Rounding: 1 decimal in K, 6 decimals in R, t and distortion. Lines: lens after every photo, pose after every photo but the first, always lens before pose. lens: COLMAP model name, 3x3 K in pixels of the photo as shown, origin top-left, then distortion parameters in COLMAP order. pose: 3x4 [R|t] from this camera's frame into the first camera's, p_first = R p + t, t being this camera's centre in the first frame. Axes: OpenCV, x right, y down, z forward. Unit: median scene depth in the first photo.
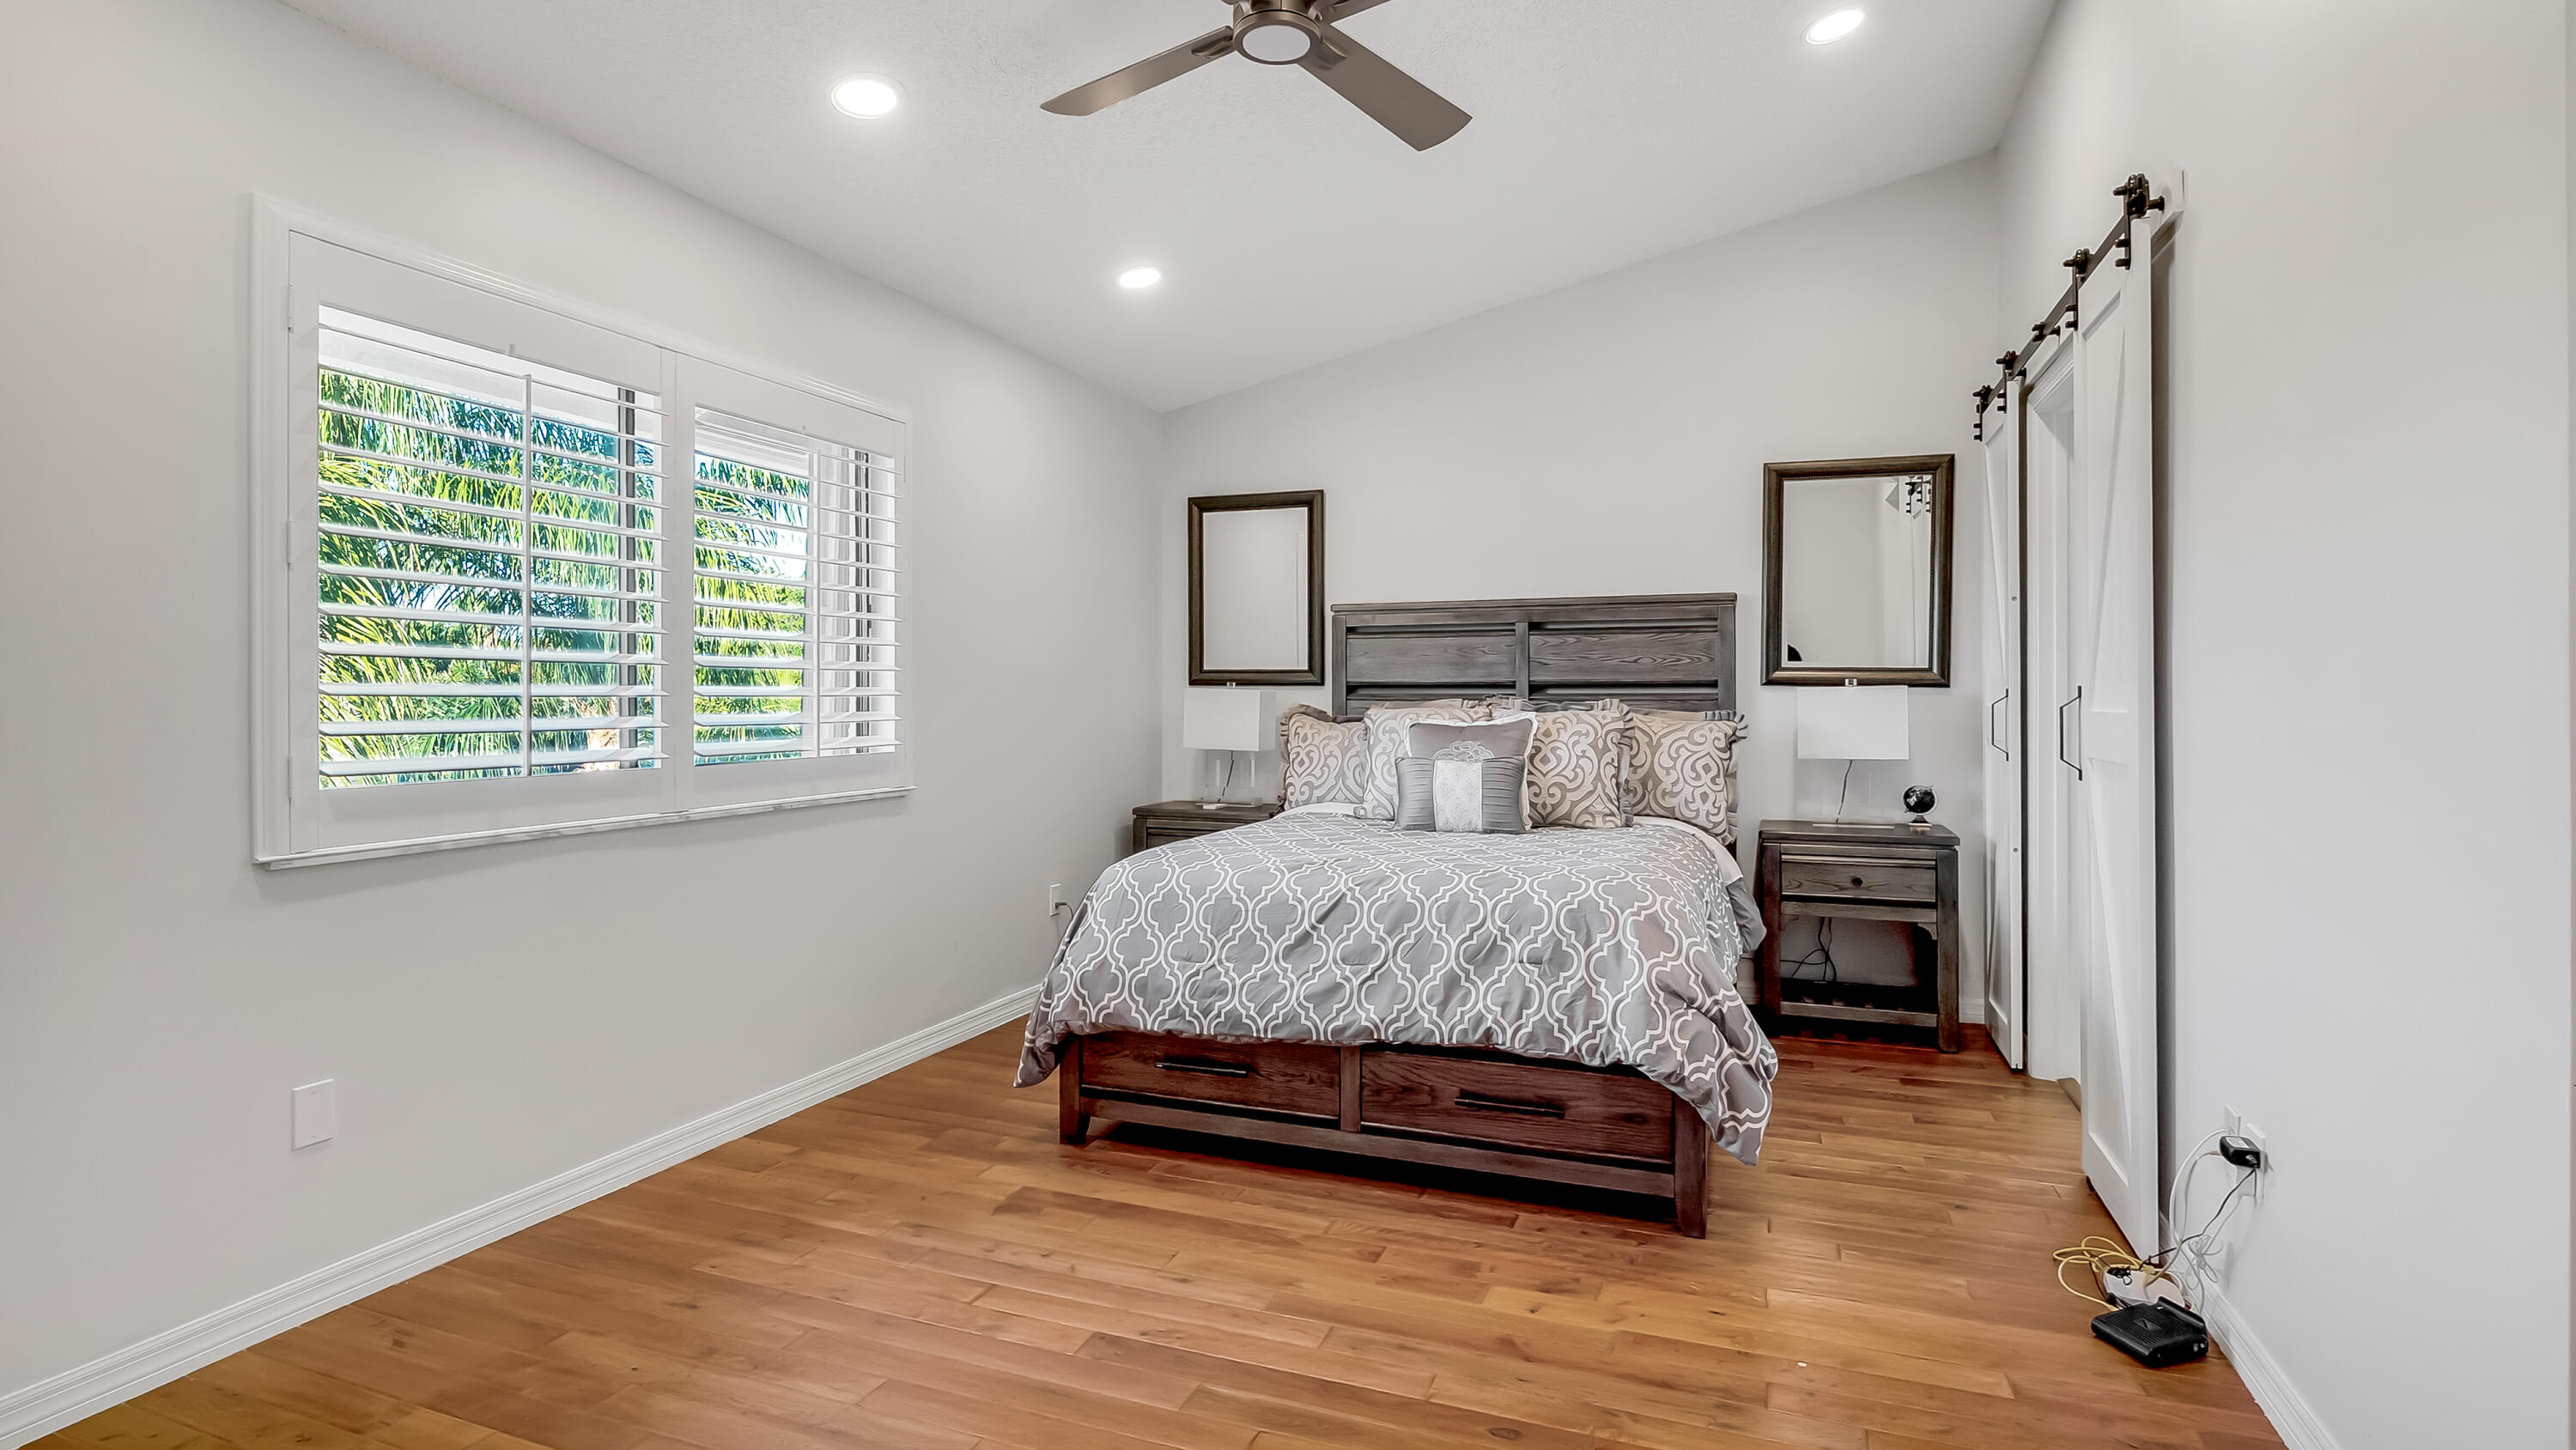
lens RADIAL K [[1209.0, 0, 1221.3], [0, 1209.0, 703.8], [0, 0, 1]] dist [-0.011039, 0.002655]
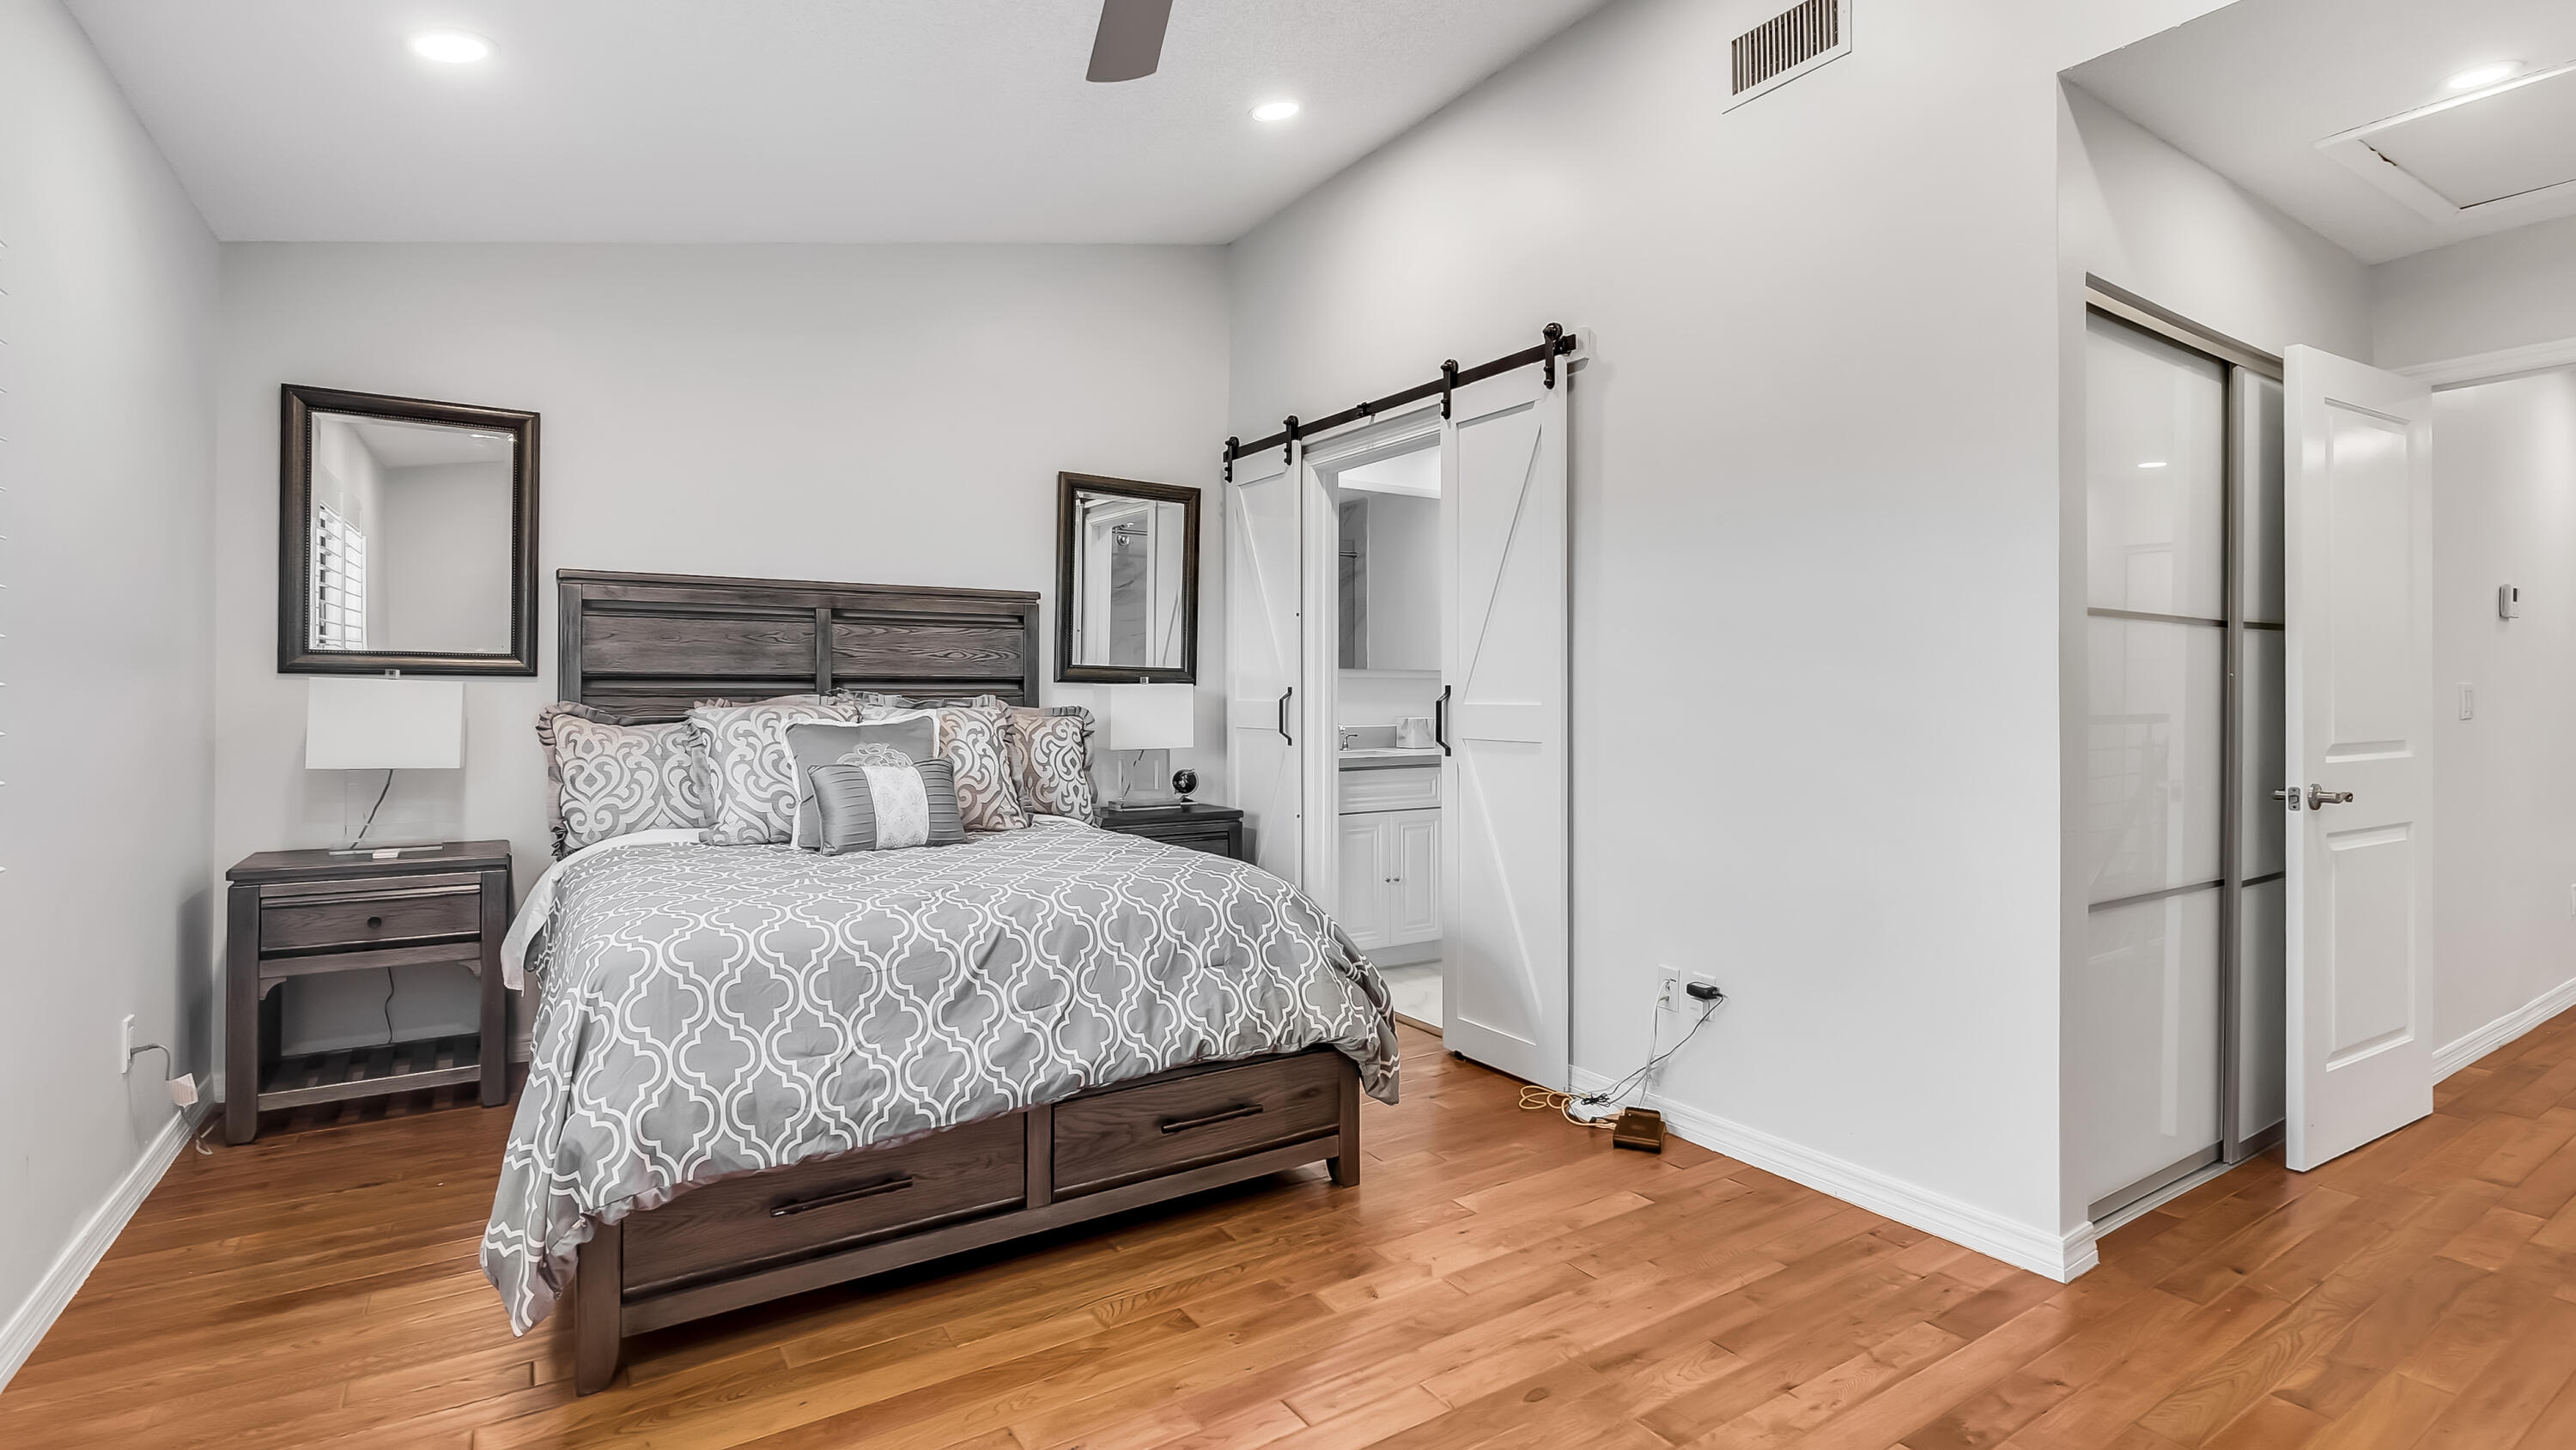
lens RADIAL K [[1209.0, 0, 1290.3], [0, 1209.0, 703.1], [0, 0, 1]] dist [-0.011039, 0.002655]
pose [[0.574453, -0.004224, 0.818527, -0.448752], [0.002794, 0.999991, 0.003199, 0.000253], [-0.818533, 0.000450, 0.574460, 0.346928]]
